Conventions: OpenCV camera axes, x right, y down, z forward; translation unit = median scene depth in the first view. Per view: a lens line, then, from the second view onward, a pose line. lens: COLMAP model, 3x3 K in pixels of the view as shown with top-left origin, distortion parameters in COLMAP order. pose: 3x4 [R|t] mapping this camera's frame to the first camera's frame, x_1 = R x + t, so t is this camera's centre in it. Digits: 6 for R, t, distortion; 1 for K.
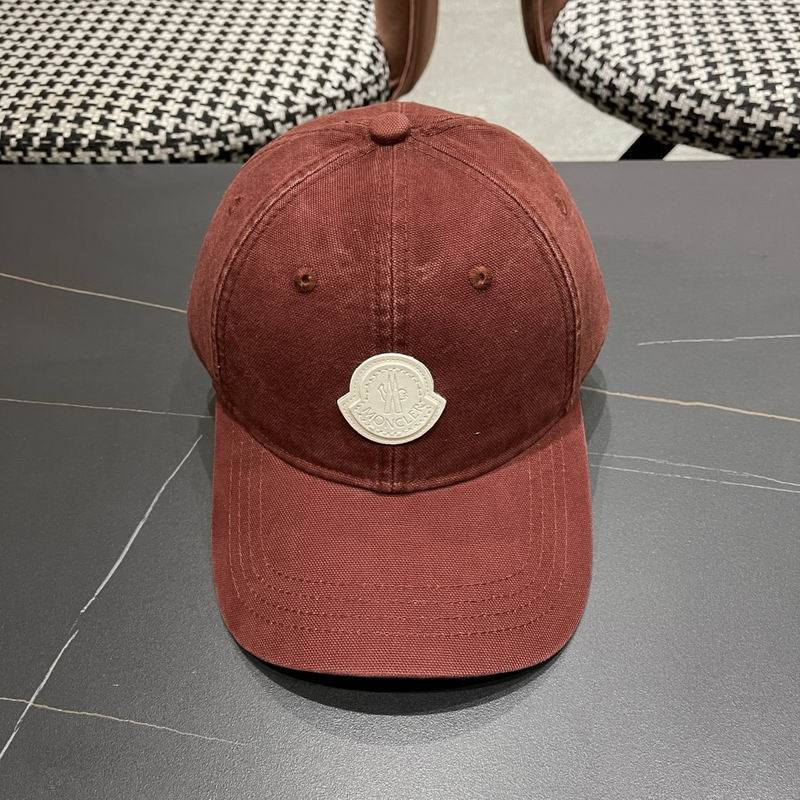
lens RADIAL K [[830.3, 0, 399.8], [0, 830.3, 402.1], [0, 0, 1]] dist [0.016840, 0.000000]
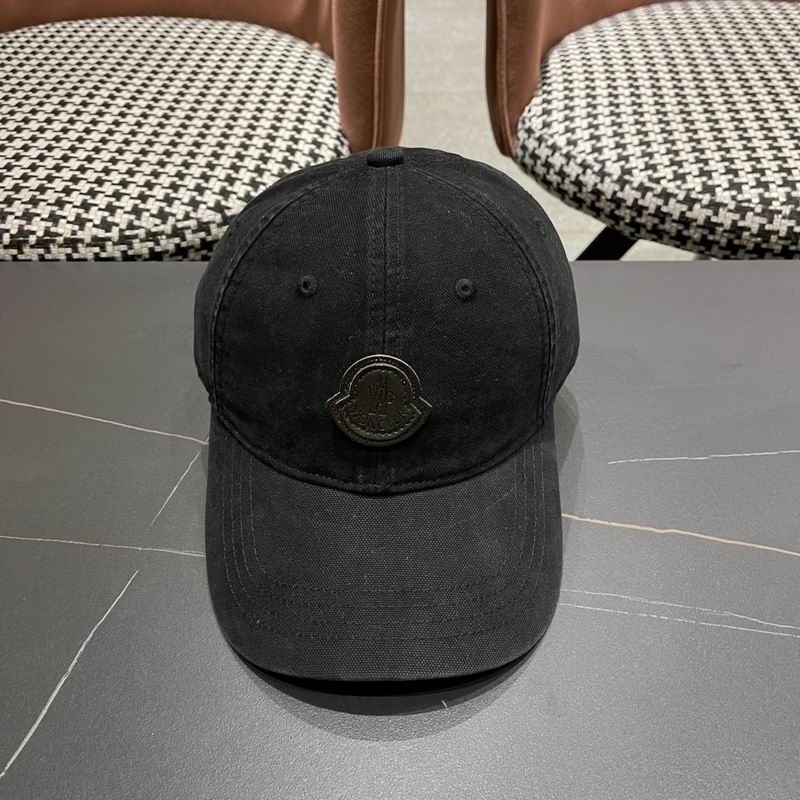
lens RADIAL K [[830.3, 0, 408.5], [0, 830.3, 402.1], [0, 0, 1]] dist [0.016840, 0.000000]
pose [[0.999401, -0.003726, 0.034403, 0.018964], [0.006190, 0.997399, -0.071812, -0.051763], [-0.034046, 0.071982, 0.996825, 0.043055]]
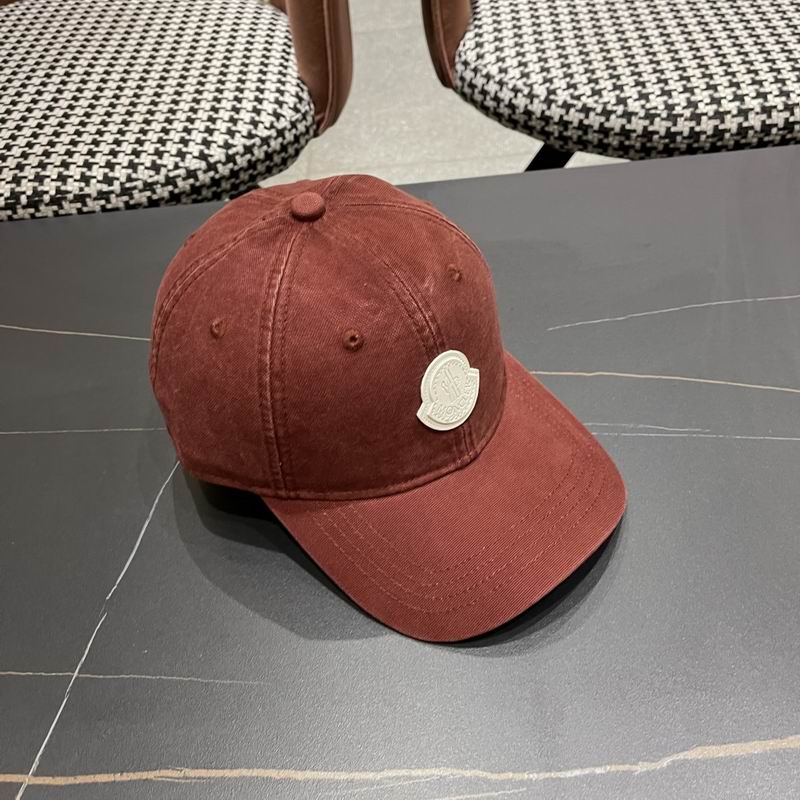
lens RADIAL K [[830.3, 0, 405.7], [0, 830.3, 399.0], [0, 0, 1]] dist [0.016840, 0.000000]
pose [[0.992658, -0.105820, 0.058590, 0.002654], [0.106336, 0.994314, -0.005759, 0.010600], [-0.057647, 0.011947, 0.998266, -0.125885]]
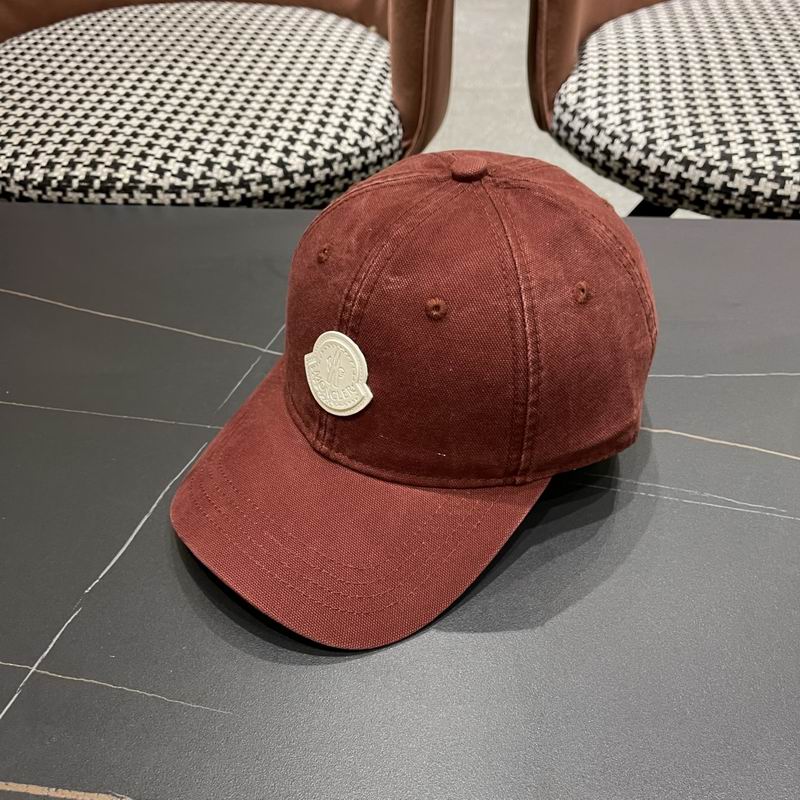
lens RADIAL K [[830.3, 0, 402.1], [0, 830.3, 399.9], [0, 0, 1]] dist [0.016840, 0.000000]
pose [[0.999084, 0.036964, -0.021563, 0.025554], [-0.038617, 0.995877, -0.082089, 0.042360], [0.018440, 0.082847, 0.996392, -0.055527]]
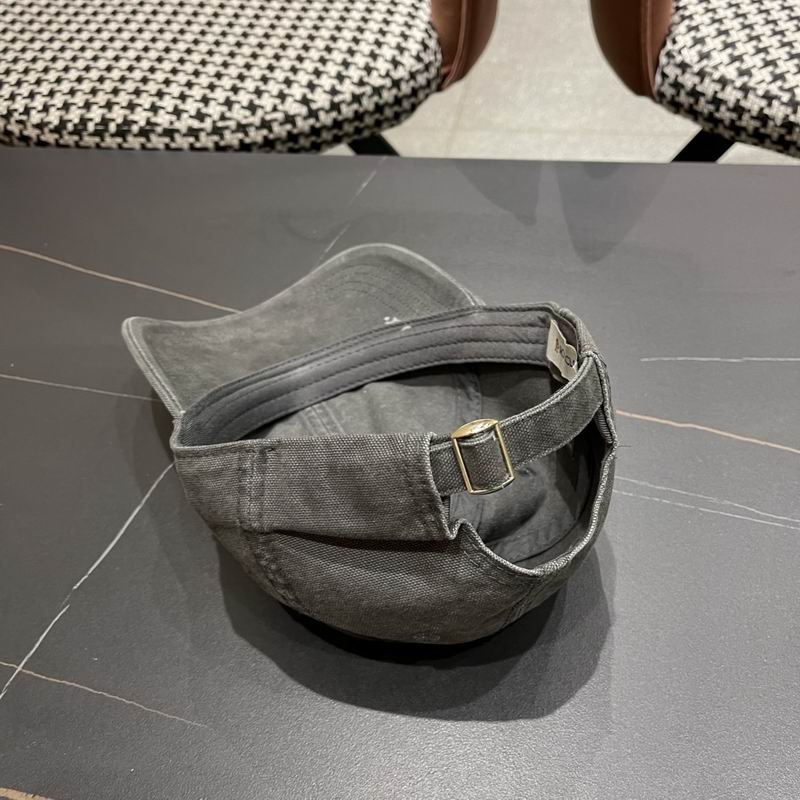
lens RADIAL K [[830.3, 0, 406.7], [0, 830.3, 413.2], [0, 0, 1]] dist [0.016840, 0.000000]
pose [[0.992854, 0.058295, -0.104126, 0.082871], [-0.052628, 0.997022, 0.056362, -0.033329], [0.107101, -0.050480, 0.992966, -0.011129]]
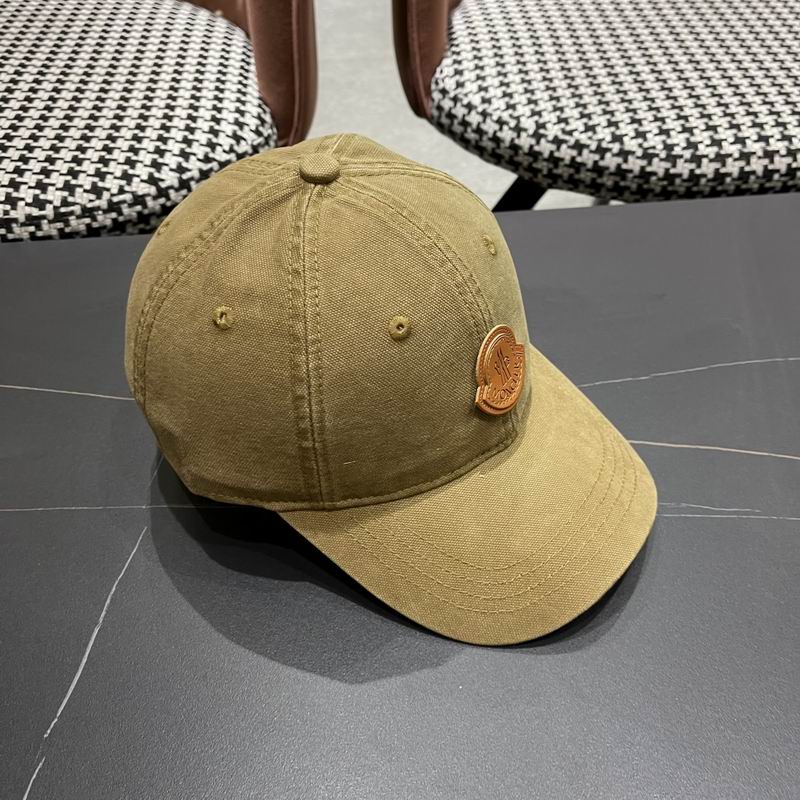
lens RADIAL K [[830.3, 0, 416.8], [0, 830.3, 416.1], [0, 0, 1]] dist [0.016840, 0.000000]
pose [[0.981252, -0.096582, 0.166781, -0.053463], [0.101044, 0.994711, -0.018461, -0.025269], [-0.164116, 0.034967, 0.985821, 0.000257]]
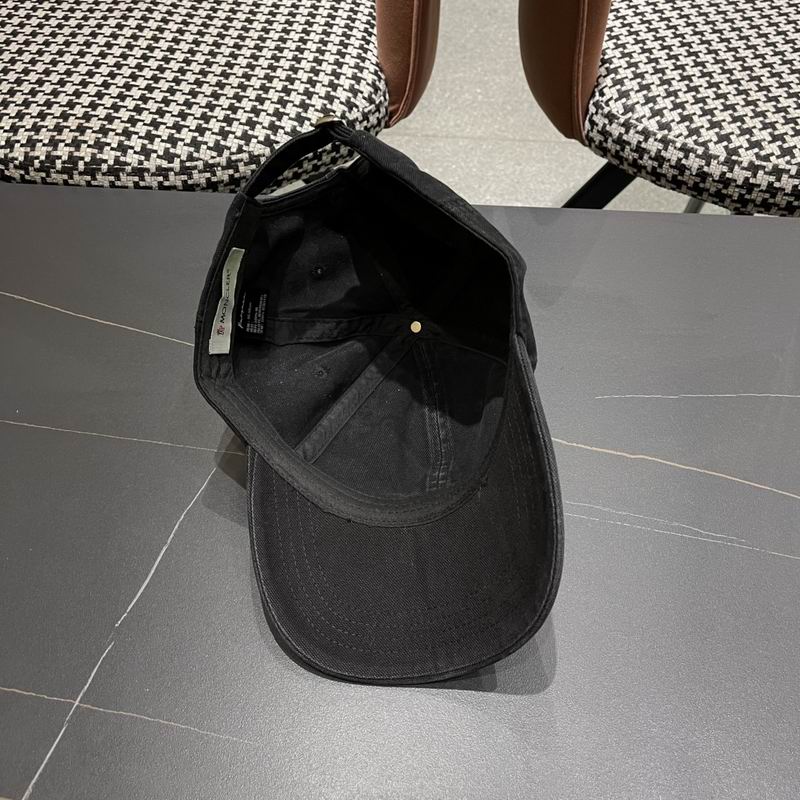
lens RADIAL K [[830.3, 0, 403.8], [0, 830.3, 409.9], [0, 0, 1]] dist [0.016840, 0.000000]
pose [[0.999134, 0.035714, 0.021370, -0.003354], [-0.037247, 0.996391, 0.076270, -0.092363], [-0.018569, -0.077000, 0.996858, -0.099814]]
